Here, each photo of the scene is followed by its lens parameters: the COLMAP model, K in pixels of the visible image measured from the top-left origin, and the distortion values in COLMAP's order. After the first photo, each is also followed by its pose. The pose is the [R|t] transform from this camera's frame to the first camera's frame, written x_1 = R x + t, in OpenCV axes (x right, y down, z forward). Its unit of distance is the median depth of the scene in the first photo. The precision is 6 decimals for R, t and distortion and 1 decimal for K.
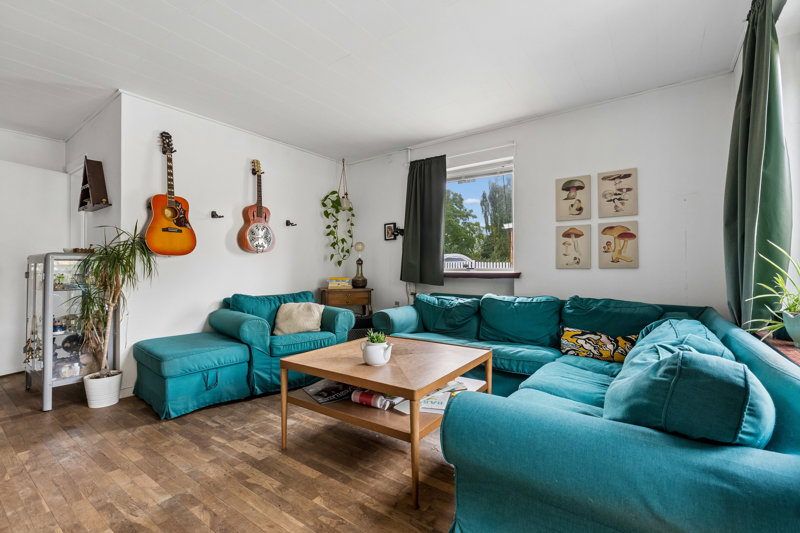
lens RADIAL K [[367.2, 0, 400.4], [0, 367.2, 268.4], [0, 0, 1]] dist [-0.009712, -0.000060]
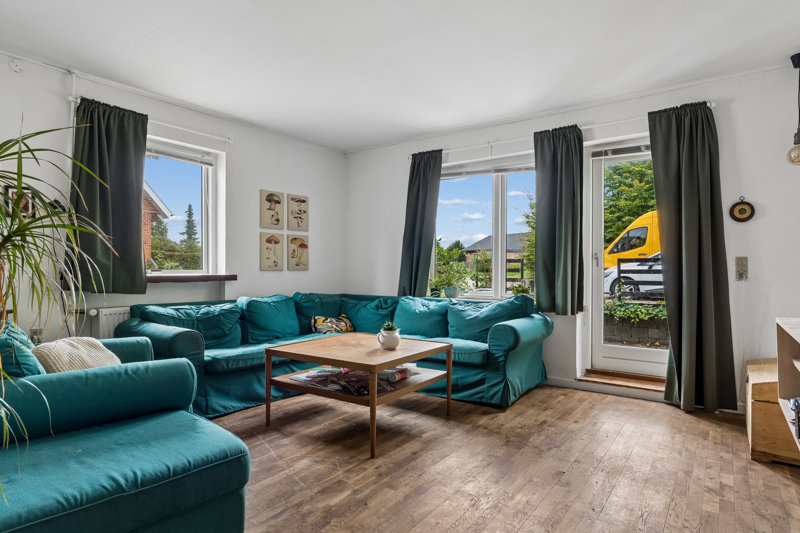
lens RADIAL K [[446.7, 0, 401.2], [0, 446.7, 260.1], [0, 0, 1]] dist [0.000339, -0.000317]
pose [[0.028379, 0.031567, 0.999099, -0.931016], [-0.004394, 0.999496, -0.031454, 0.010292], [-0.999588, -0.003497, 0.028503, 0.560970]]
